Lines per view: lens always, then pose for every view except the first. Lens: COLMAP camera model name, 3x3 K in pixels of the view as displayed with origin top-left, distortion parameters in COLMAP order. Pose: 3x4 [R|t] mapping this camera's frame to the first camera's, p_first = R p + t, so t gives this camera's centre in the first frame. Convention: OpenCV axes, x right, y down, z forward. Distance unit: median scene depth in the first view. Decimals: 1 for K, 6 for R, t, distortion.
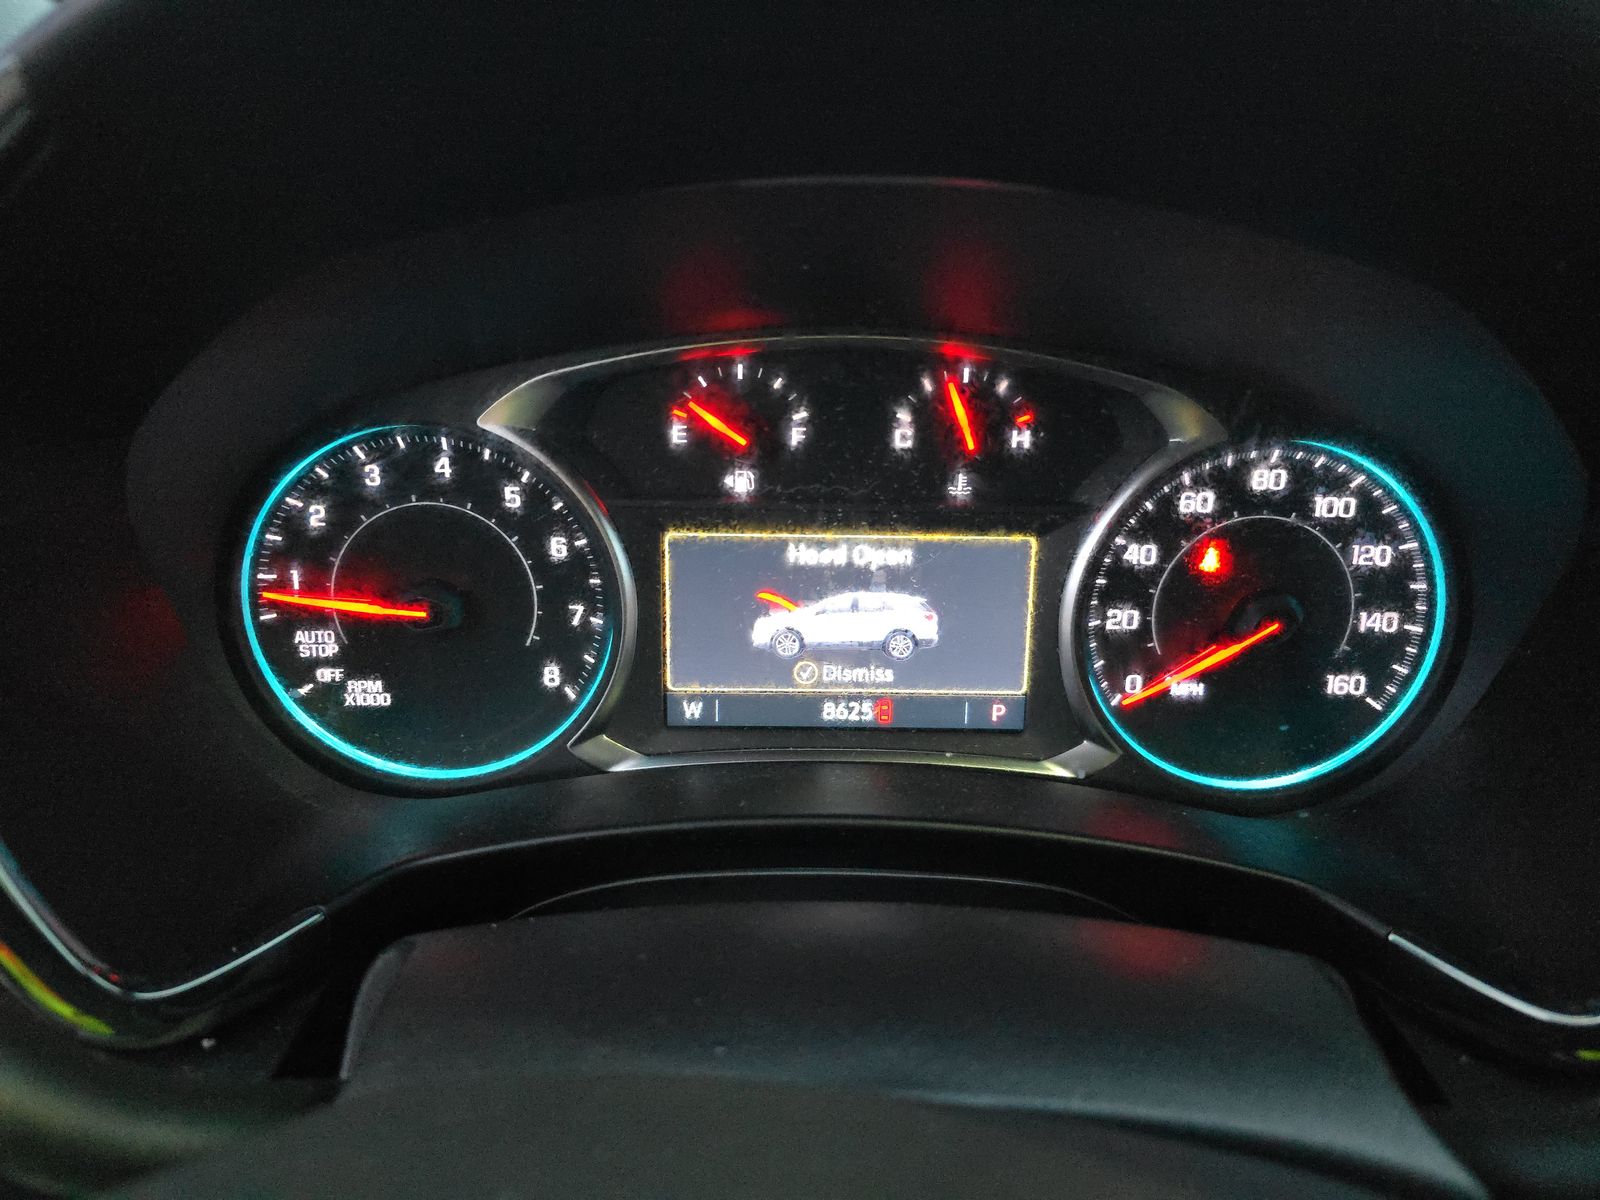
lens RADIAL K [[1134.2, 0, 800.0], [0, 1134.2, 600.0], [0, 0, 1]] dist [0.068129, -0.054526]
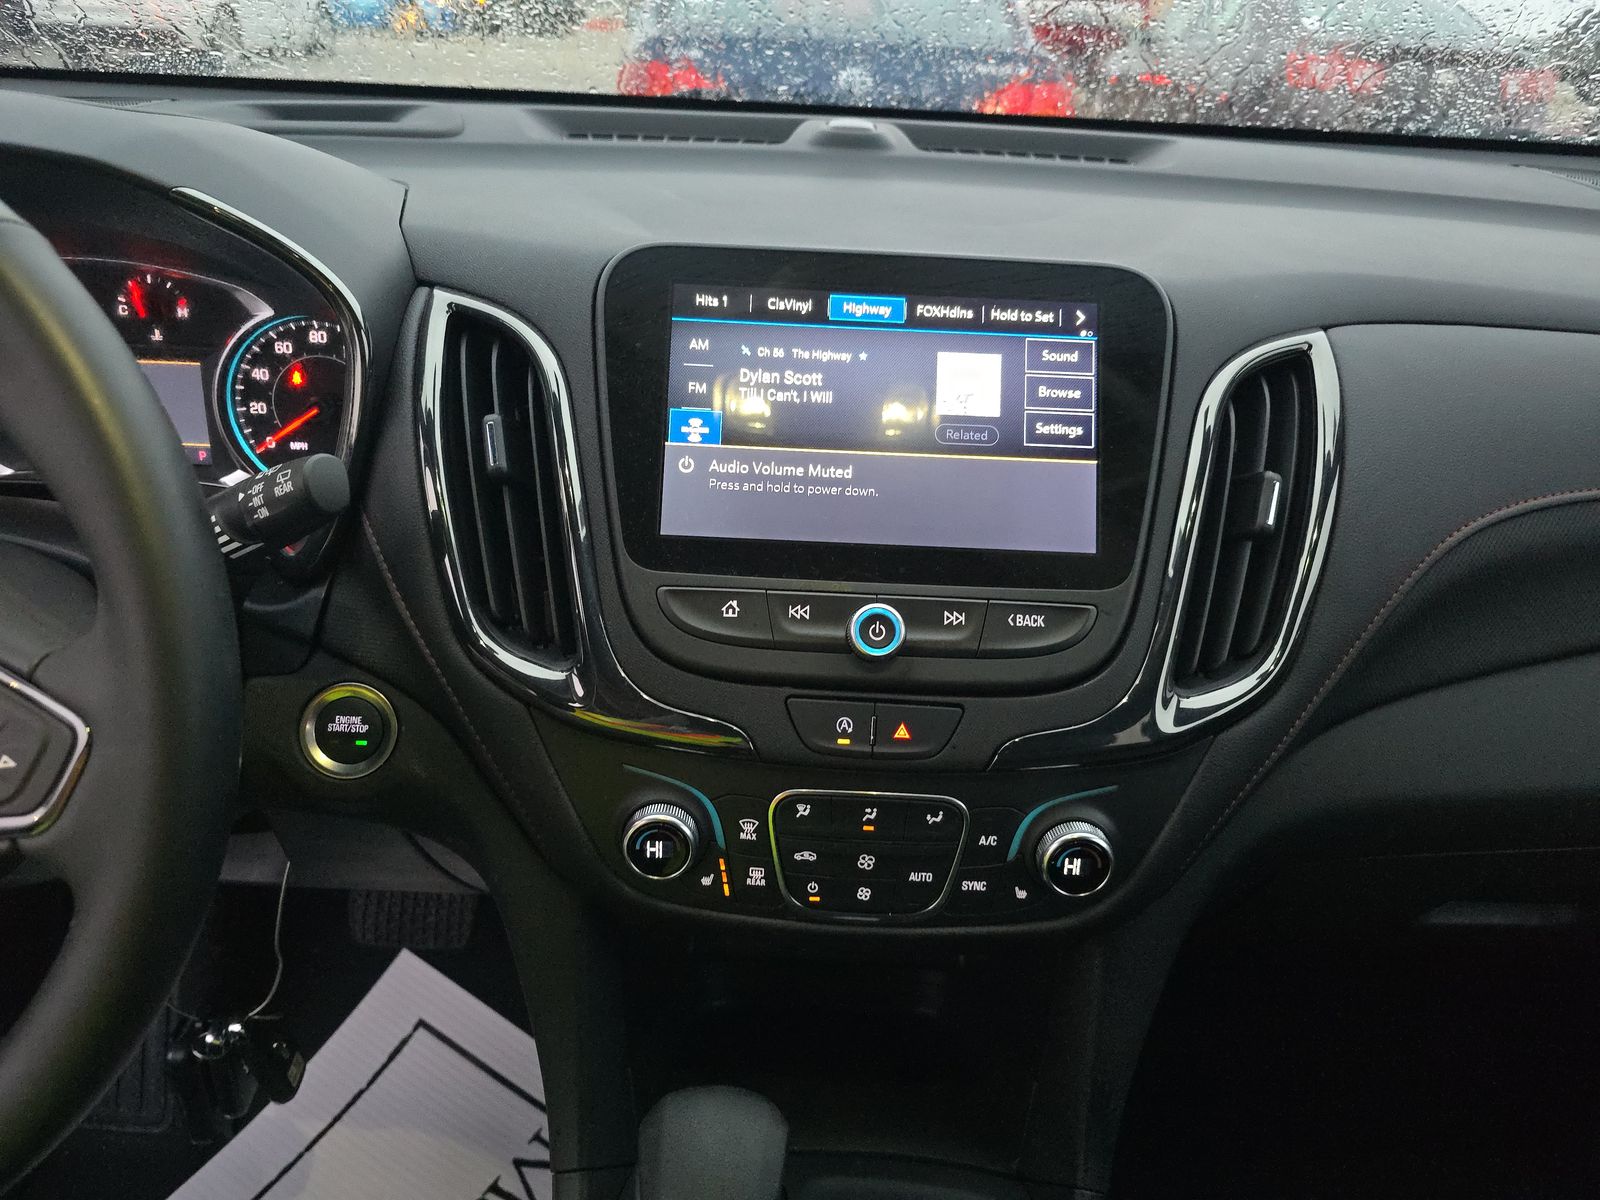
lens RADIAL K [[1134.2, 0, 800.0], [0, 1134.2, 600.0], [0, 0, 1]] dist [0.068129, -0.054526]
pose [[0.998964, 0.026014, -0.037330, 1.310016], [-0.022918, 0.996443, 0.081093, 0.165843], [0.039306, -0.080153, 0.996007, -0.970984]]
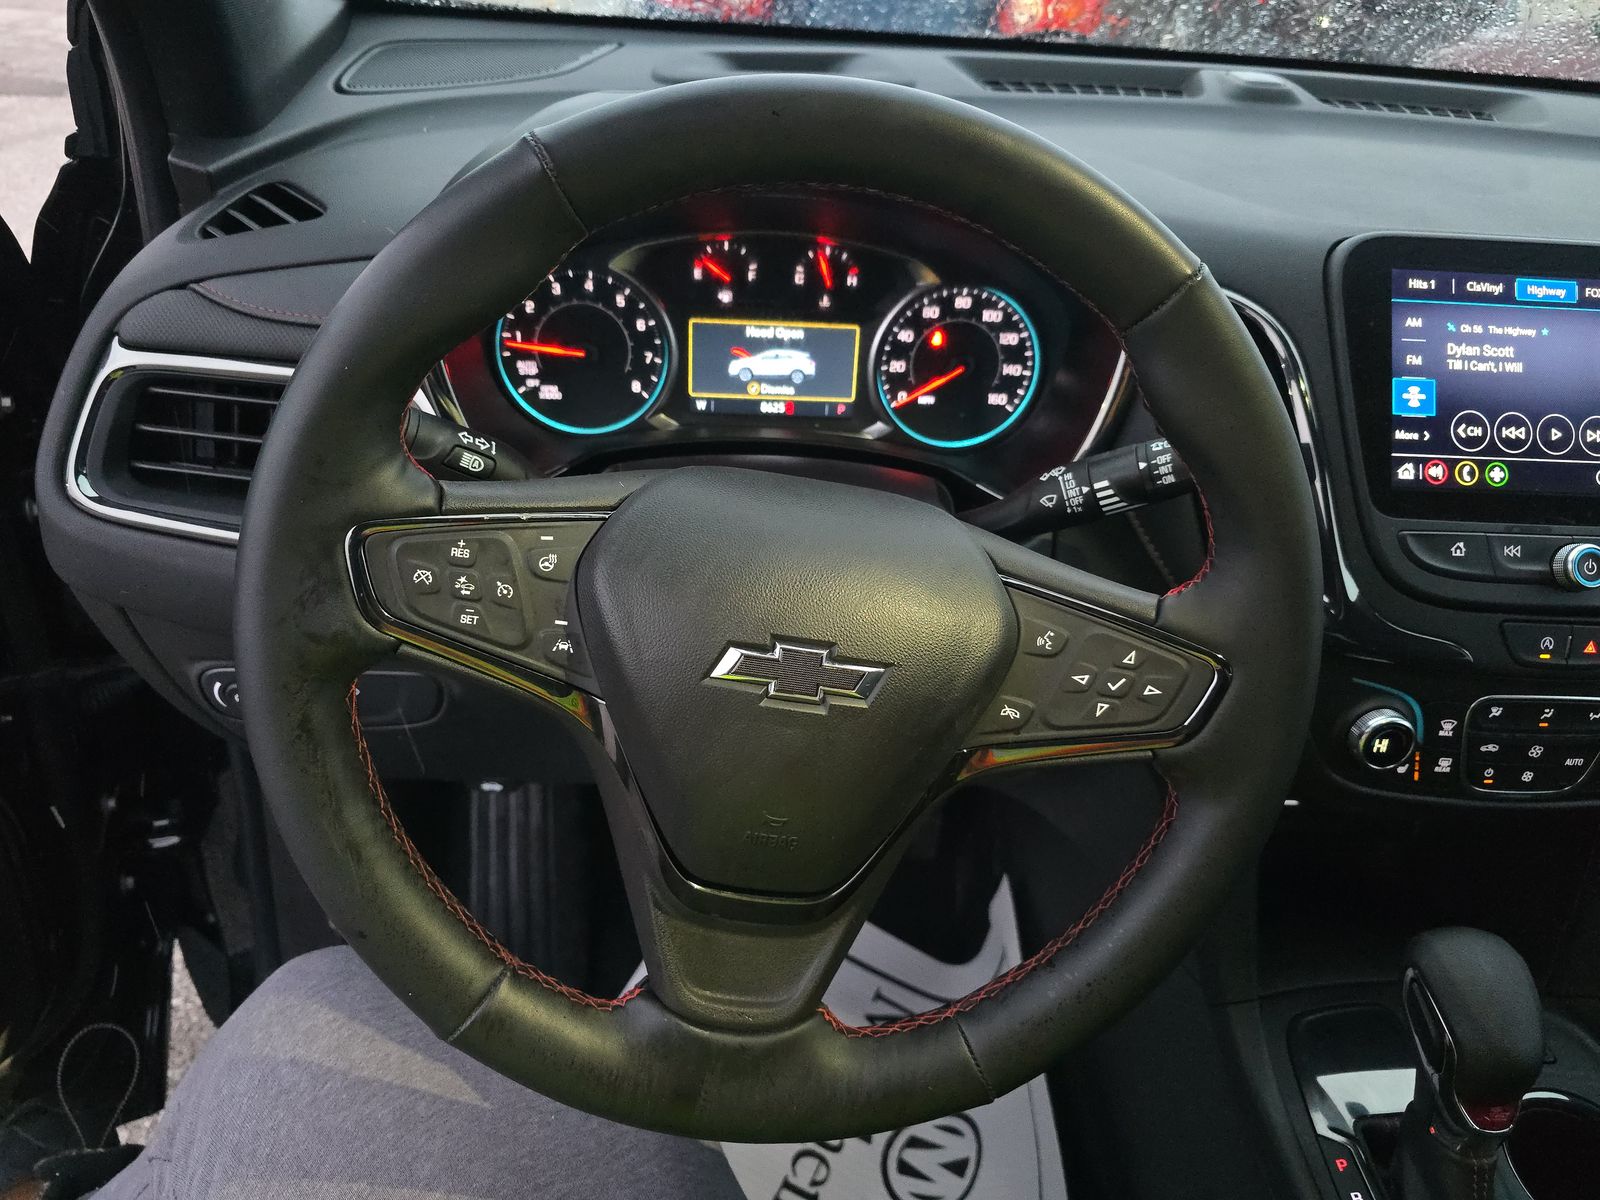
lens RADIAL K [[1134.2, 0, 800.0], [0, 1134.2, 600.0], [0, 0, 1]] dist [0.068129, -0.054526]
pose [[0.998065, 0.012004, 0.061015, -0.035206], [-0.022808, 0.983476, 0.179594, 0.071820], [-0.057851, -0.180638, 0.981847, -1.248548]]
